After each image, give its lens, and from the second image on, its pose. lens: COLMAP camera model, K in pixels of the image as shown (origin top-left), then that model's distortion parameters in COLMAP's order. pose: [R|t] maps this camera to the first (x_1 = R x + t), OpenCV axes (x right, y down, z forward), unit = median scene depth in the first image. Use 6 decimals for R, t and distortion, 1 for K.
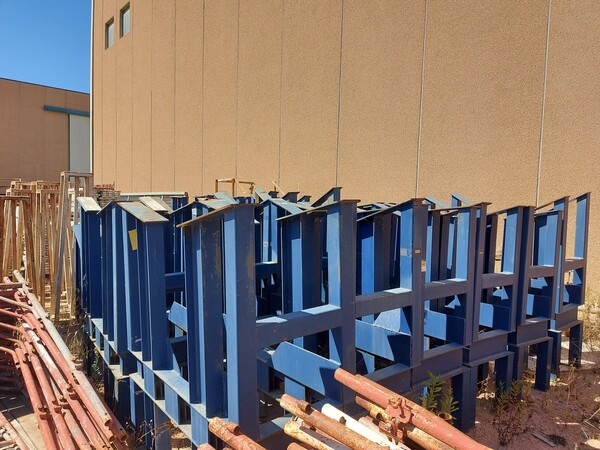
lens RADIAL K [[428.4, 0, 302.3], [0, 428.4, 226.8], [0, 0, 1]] dist [0.091637, -0.108056]
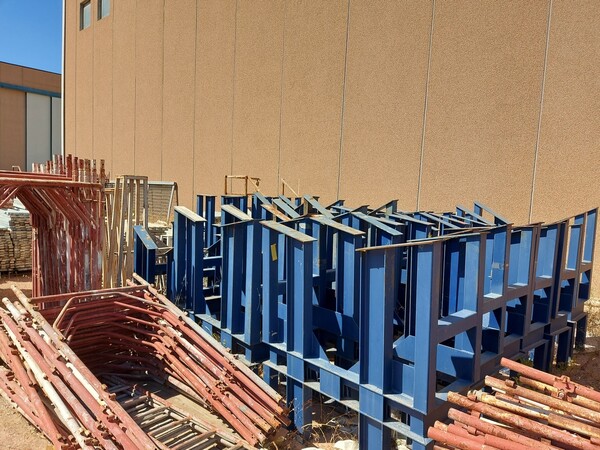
lens RADIAL K [[428.4, 0, 302.3], [0, 428.4, 226.8], [0, 0, 1]] dist [0.091637, -0.108056]
pose [[0.995656, 0.011318, 0.092417, -0.136275], [-0.014271, 0.999406, 0.031355, -0.026123], [-0.092007, -0.032538, 0.995227, -0.066242]]
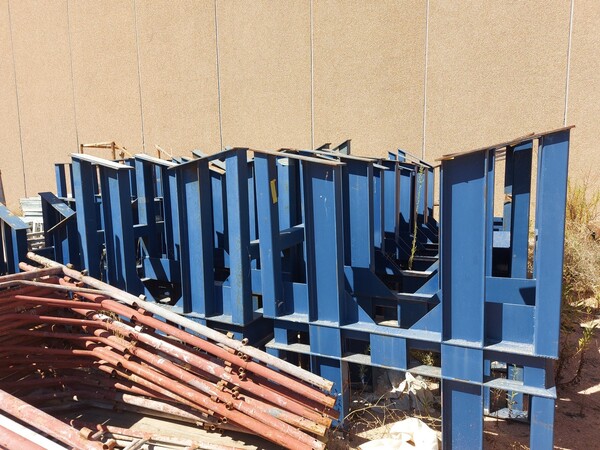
lens RADIAL K [[428.4, 0, 302.3], [0, 428.4, 226.8], [0, 0, 1]] dist [0.091637, -0.108056]
pose [[0.901375, -0.092557, 0.423032, -0.229193], [0.064945, 0.994736, 0.079259, 0.012272], [-0.428142, -0.043968, 0.902641, 0.064247]]
